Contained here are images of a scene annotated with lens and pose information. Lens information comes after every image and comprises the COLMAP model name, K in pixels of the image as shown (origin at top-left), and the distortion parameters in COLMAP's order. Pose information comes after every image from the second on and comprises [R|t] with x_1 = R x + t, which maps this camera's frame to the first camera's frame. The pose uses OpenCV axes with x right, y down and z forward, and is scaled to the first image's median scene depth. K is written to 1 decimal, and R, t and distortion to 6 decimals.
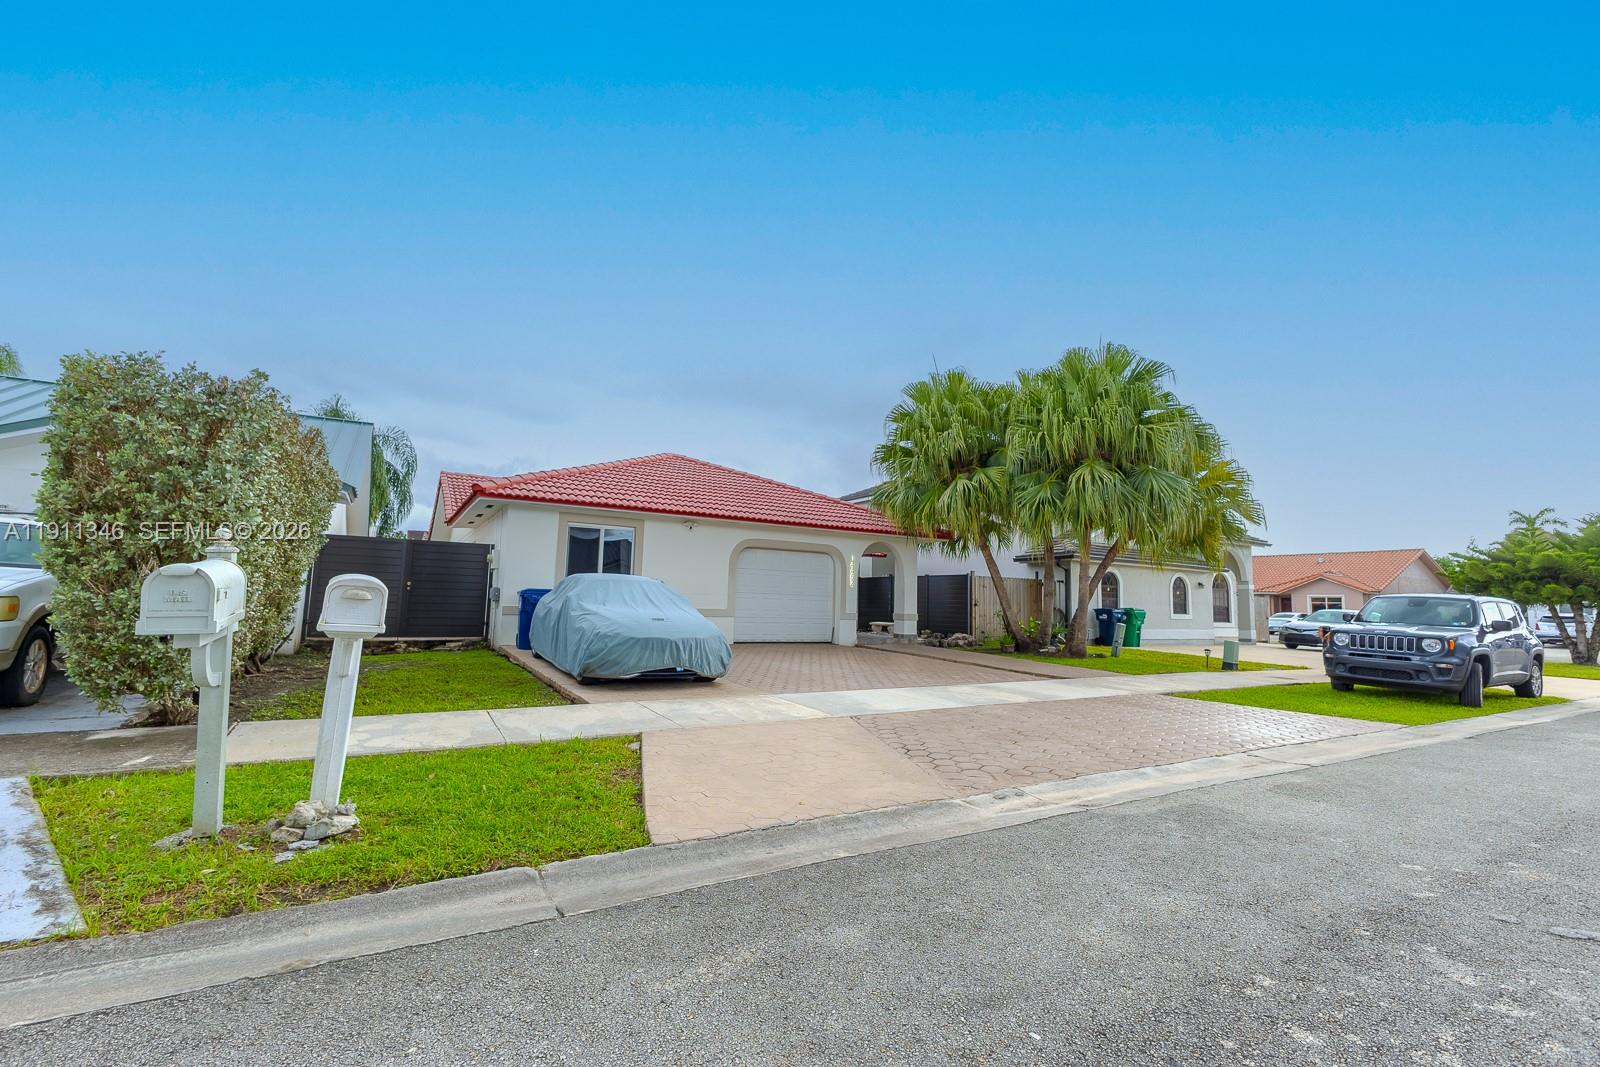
lens RADIAL K [[684.0, 0, 793.6], [0, 684.0, 524.8], [0, 0, 1]] dist [0.000564, 0.000047]
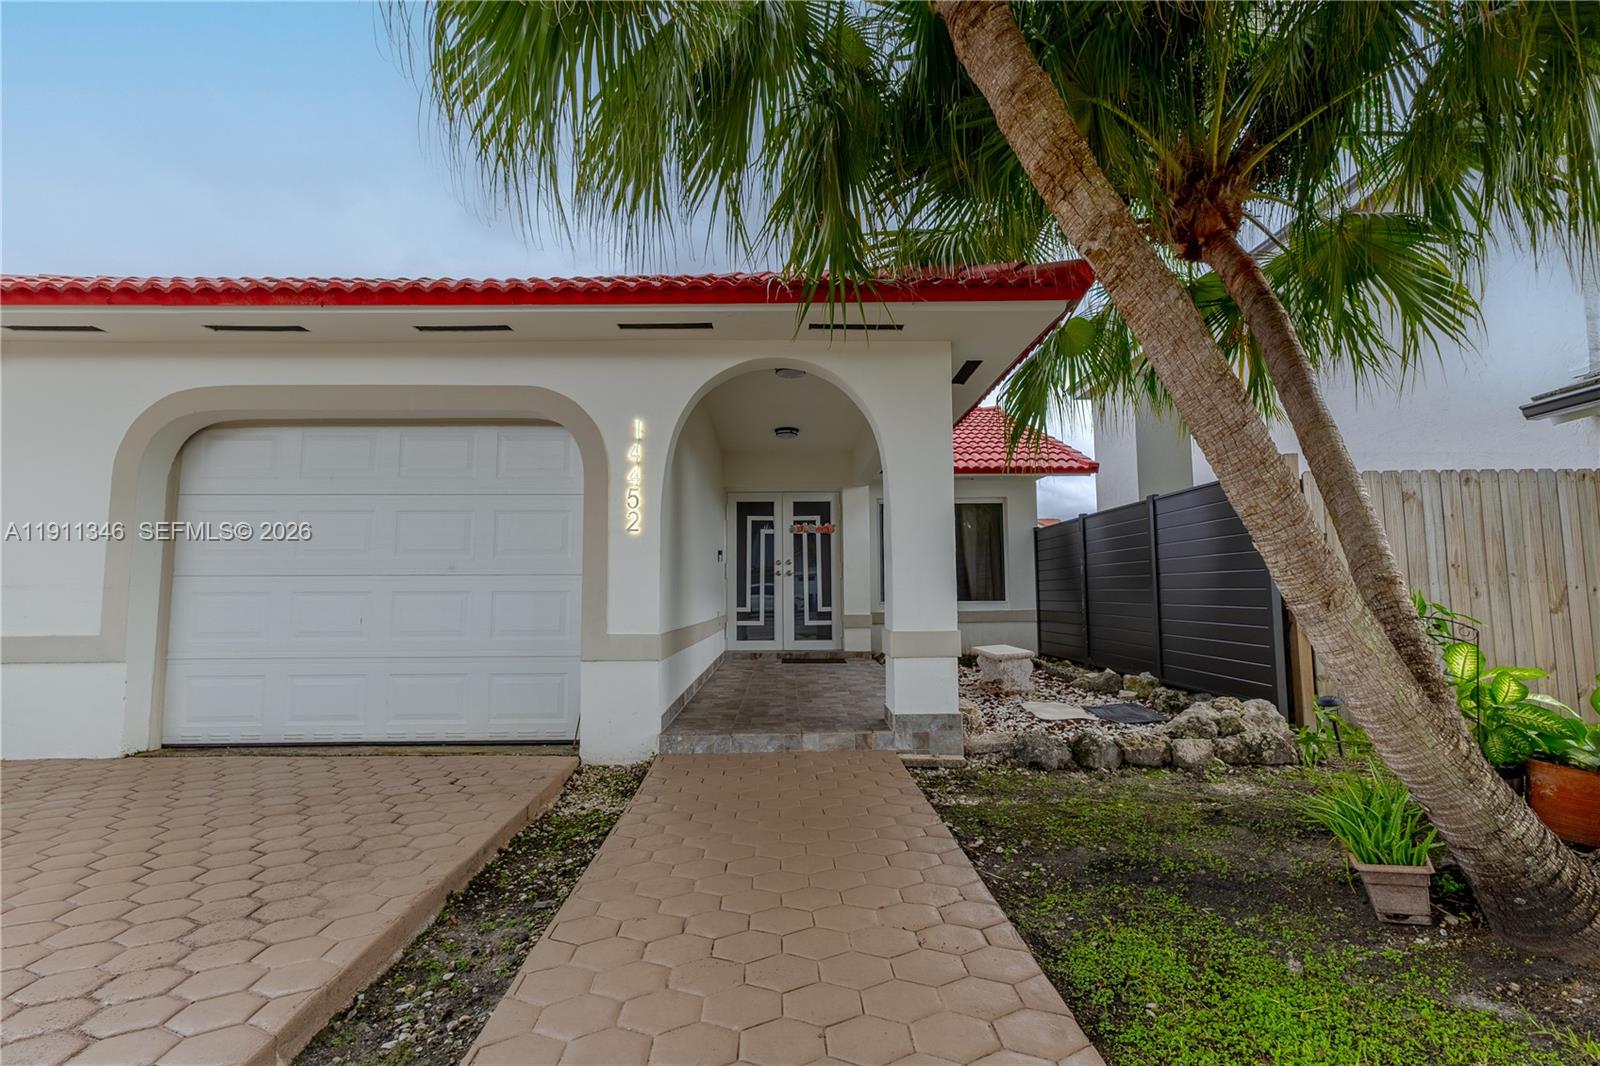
lens RADIAL K [[738.2, 0, 800.0], [0, 738.2, 533.0], [0, 0, 1]] dist [-0.000977, -0.000282]
pose [[0.862827, -0.068429, -0.500846, 0.307452], [0.088004, 0.995999, 0.015529, 0.098506], [0.497779, -0.057475, 0.865397, 0.852209]]
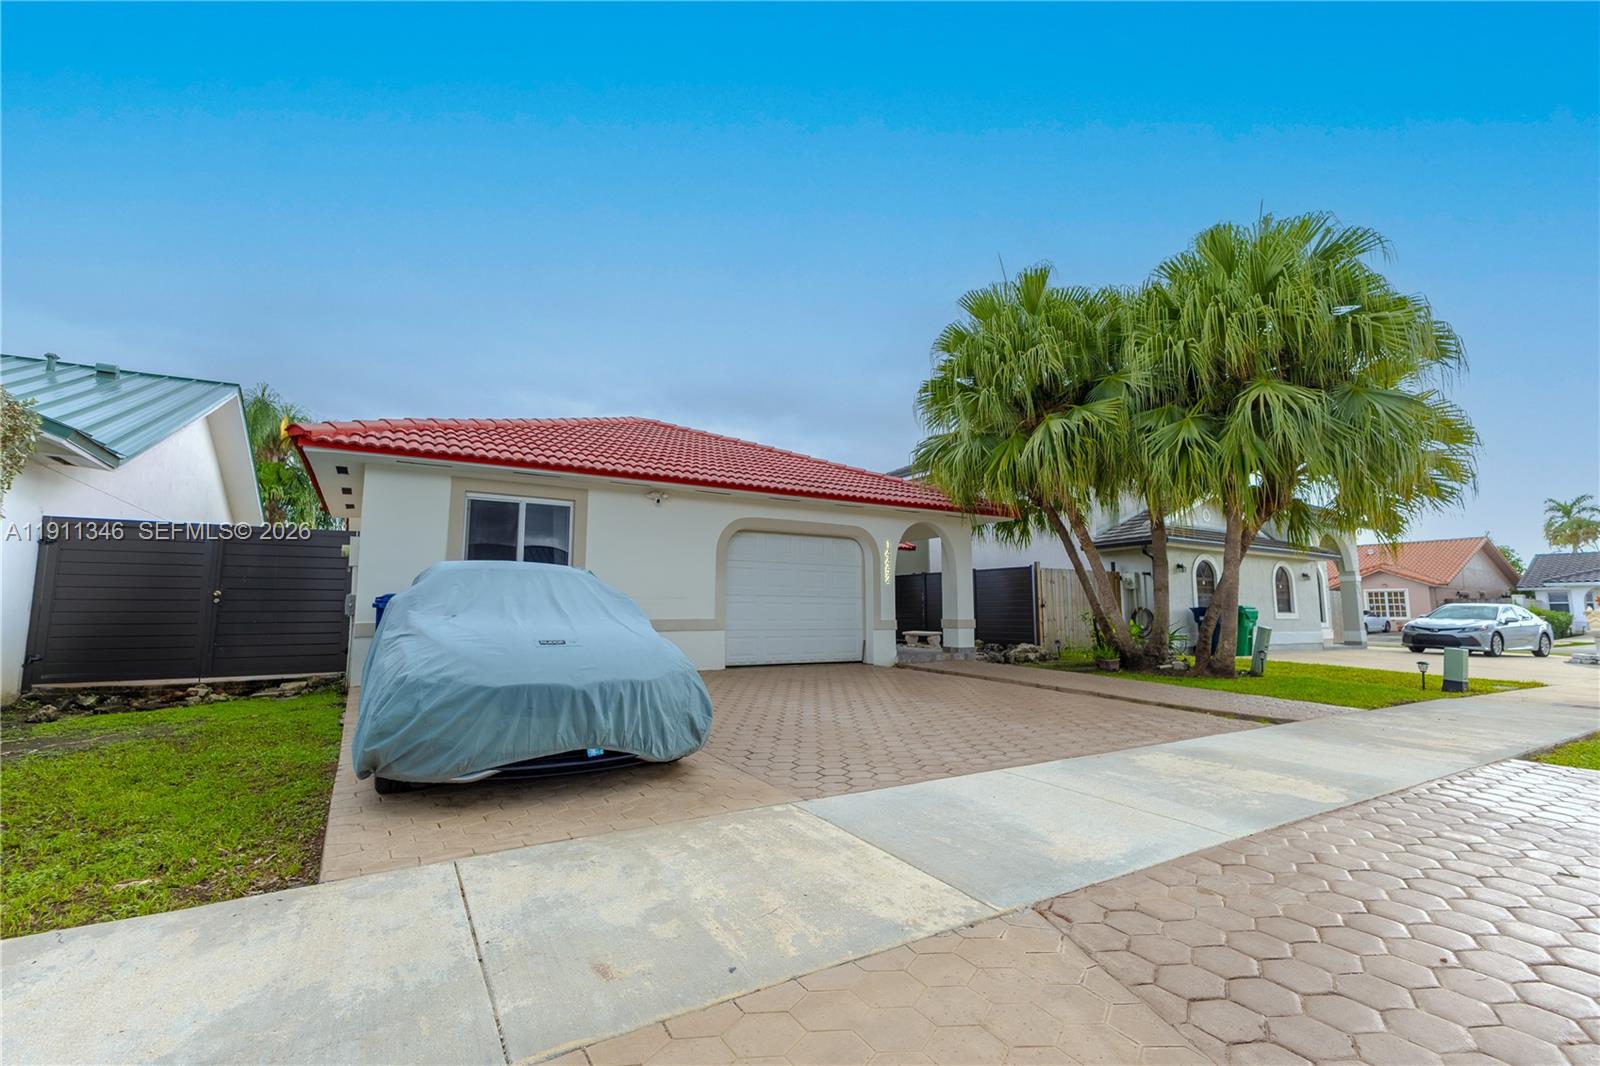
lens RADIAL K [[700.3, 0, 800.0], [0, 700.3, 533.0], [0, 0, 1]] dist [0.029307, 0.000077]
pose [[0.999642, -0.023396, 0.012958, -0.017590], [0.023380, 0.999726, 0.001420, 0.036139], [-0.012988, -0.001116, 0.999915, 0.280208]]
